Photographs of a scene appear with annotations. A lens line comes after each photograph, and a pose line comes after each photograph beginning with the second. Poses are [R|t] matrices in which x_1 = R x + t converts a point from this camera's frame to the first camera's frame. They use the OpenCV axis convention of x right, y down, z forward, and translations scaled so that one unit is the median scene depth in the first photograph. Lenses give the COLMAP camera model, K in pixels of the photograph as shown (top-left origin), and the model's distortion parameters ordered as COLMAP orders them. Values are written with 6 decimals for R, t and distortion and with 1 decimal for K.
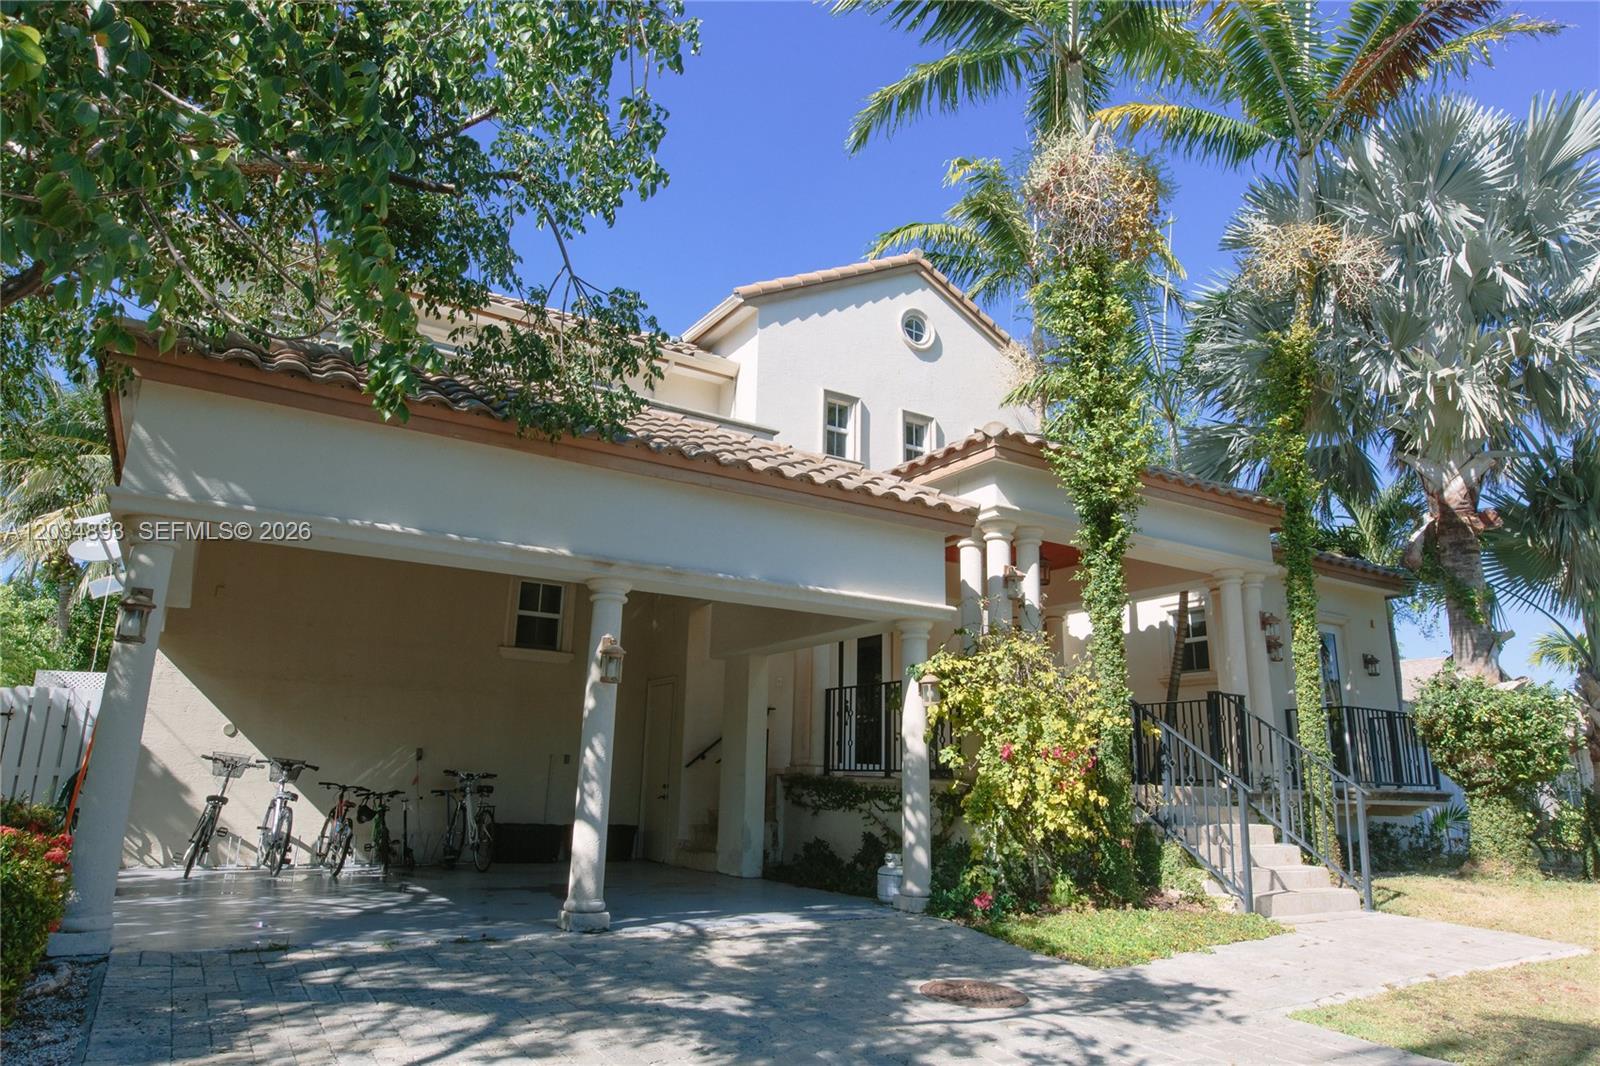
lens RADIAL K [[937.6, 0, 800.0], [0, 937.6, 533.0], [0, 0, 1]] dist [-0.000237, -0.000283]
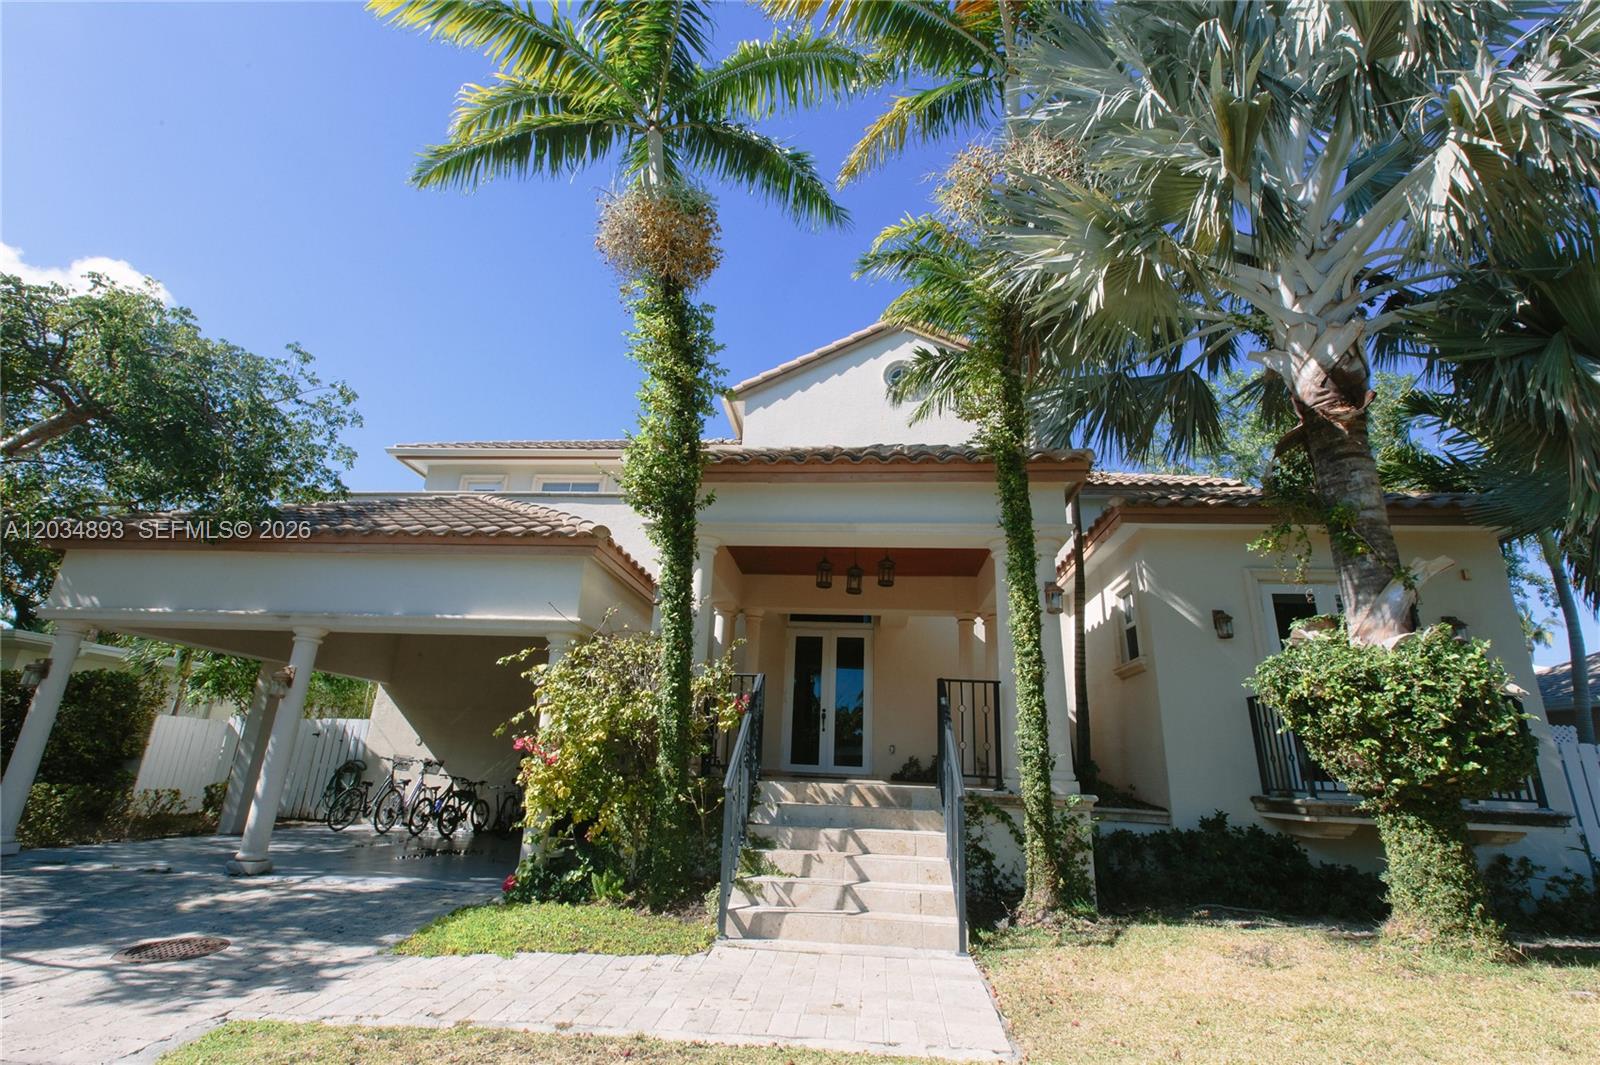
lens RADIAL K [[707.0, 0, 790.9], [0, 707.0, 532.3], [0, 0, 1]] dist [0.000732, -0.000206]
pose [[0.812383, -0.180478, -0.554492, 0.703752], [0.128136, 0.982908, -0.132188, 0.098959], [0.568871, 0.036337, 0.821624, 0.346147]]
